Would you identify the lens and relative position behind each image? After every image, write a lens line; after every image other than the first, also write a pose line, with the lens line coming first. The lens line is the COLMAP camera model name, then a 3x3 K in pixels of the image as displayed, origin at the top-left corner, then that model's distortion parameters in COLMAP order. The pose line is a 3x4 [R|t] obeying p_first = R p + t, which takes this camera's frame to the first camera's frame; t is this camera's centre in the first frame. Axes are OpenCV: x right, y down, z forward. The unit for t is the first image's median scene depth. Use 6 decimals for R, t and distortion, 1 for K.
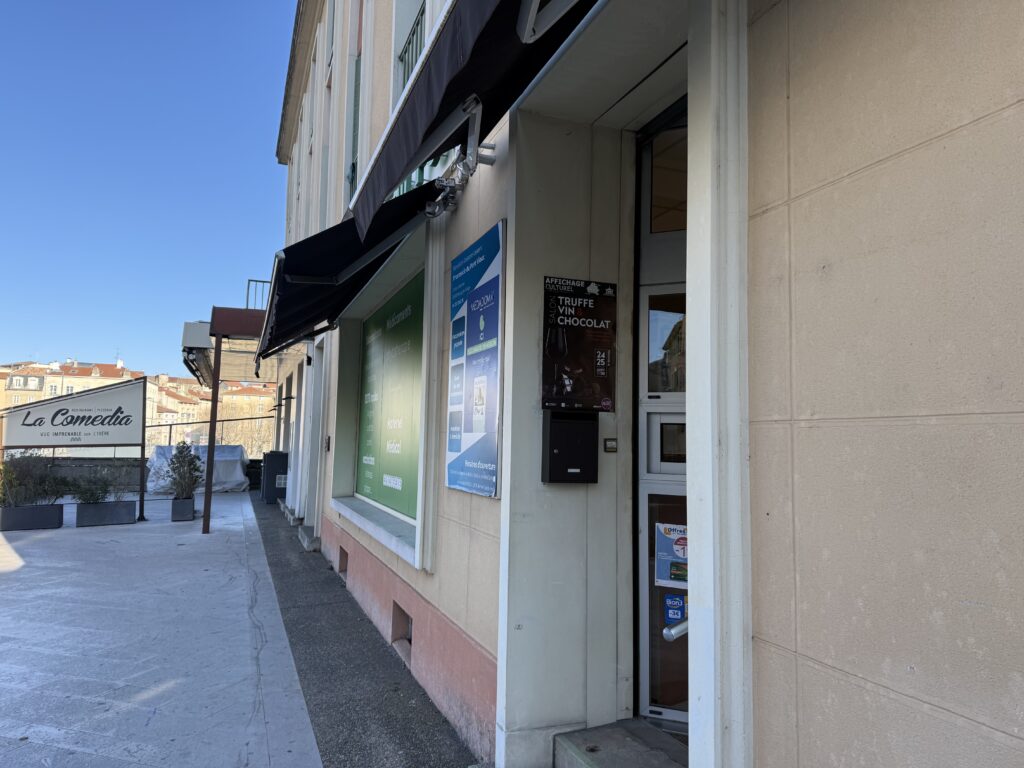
lens RADIAL K [[716.1, 0, 512.8], [0, 716.1, 378.0], [0, 0, 1]] dist [0.063541, -0.075564]
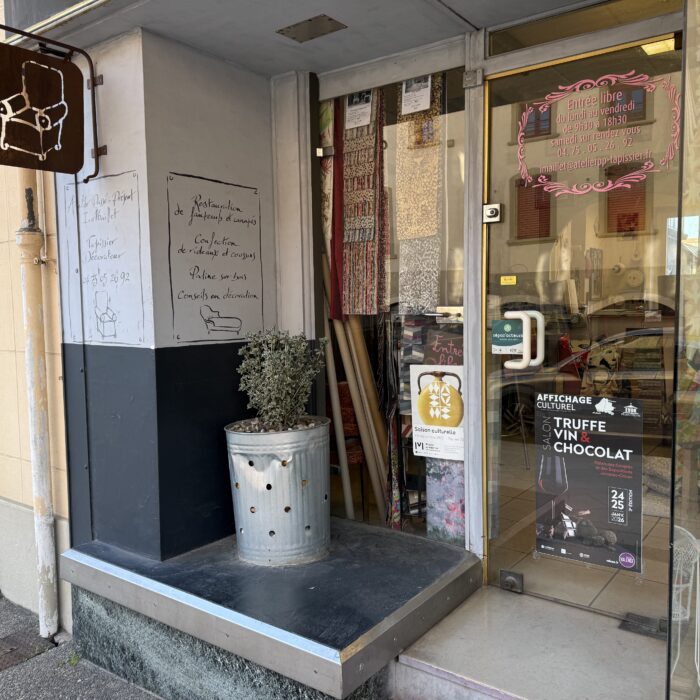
lens RADIAL K [[654.5, 0, 338.0], [0, 654.5, 351.5], [0, 0, 1]] dist [0.019882, 0.000000]
pose [[0.520229, 0.023851, -0.853694, 0.438799], [0.109340, 0.989524, 0.094276, -0.219905], [0.846999, -0.142388, 0.512171, 0.331273]]
